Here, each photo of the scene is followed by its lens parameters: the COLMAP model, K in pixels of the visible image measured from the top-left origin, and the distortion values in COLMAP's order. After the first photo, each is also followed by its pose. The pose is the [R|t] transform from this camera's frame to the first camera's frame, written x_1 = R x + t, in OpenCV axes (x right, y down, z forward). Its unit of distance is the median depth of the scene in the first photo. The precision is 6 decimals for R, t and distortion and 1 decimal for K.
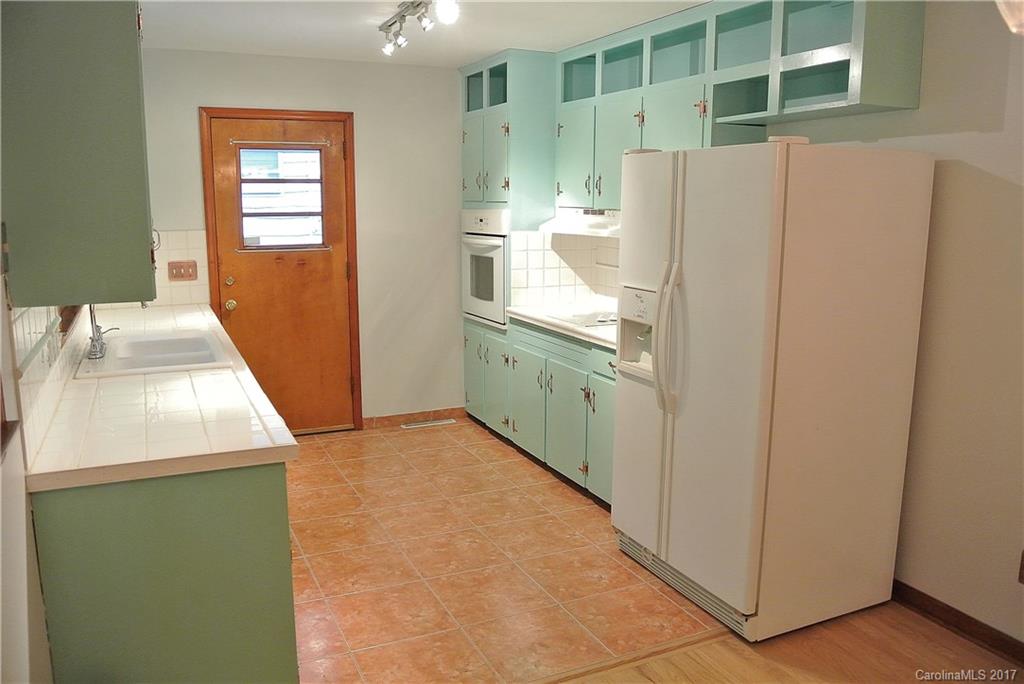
lens RADIAL K [[805.9, 0, 512.0], [0, 805.9, 342.0], [0, 0, 1]] dist [-0.132457, 0.135776]
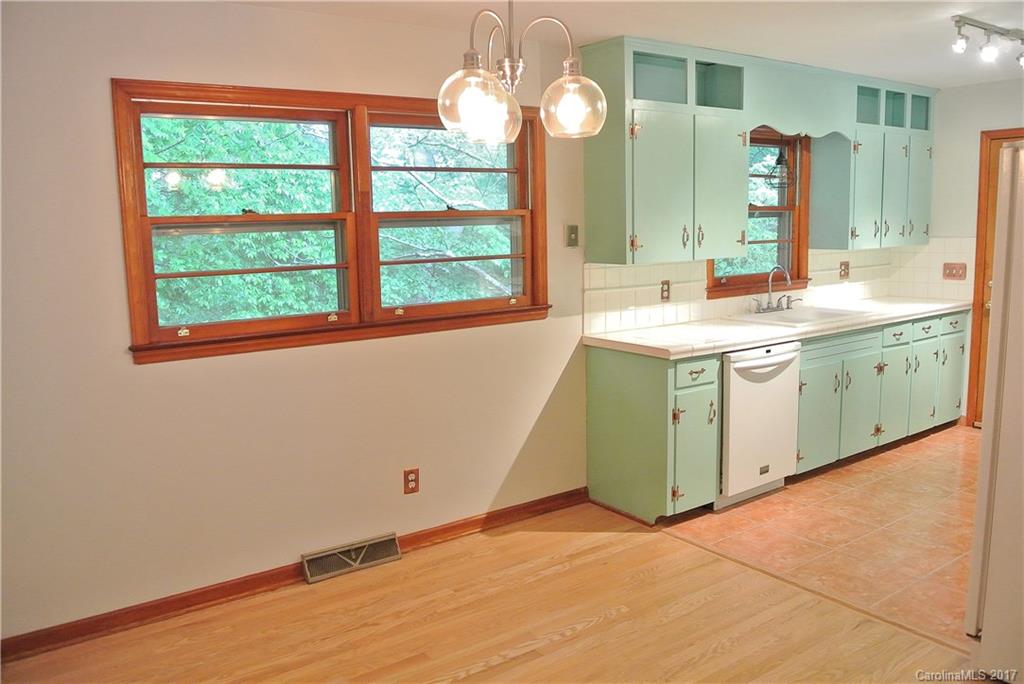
lens RADIAL K [[805.9, 0, 512.0], [0, 805.9, 342.0], [0, 0, 1]] dist [-0.132457, 0.135776]
pose [[0.197620, 0.144147, -0.969623, 0.890438], [-0.154431, 0.981356, 0.114416, -0.025815], [0.968038, 0.127129, 0.216197, 0.167084]]
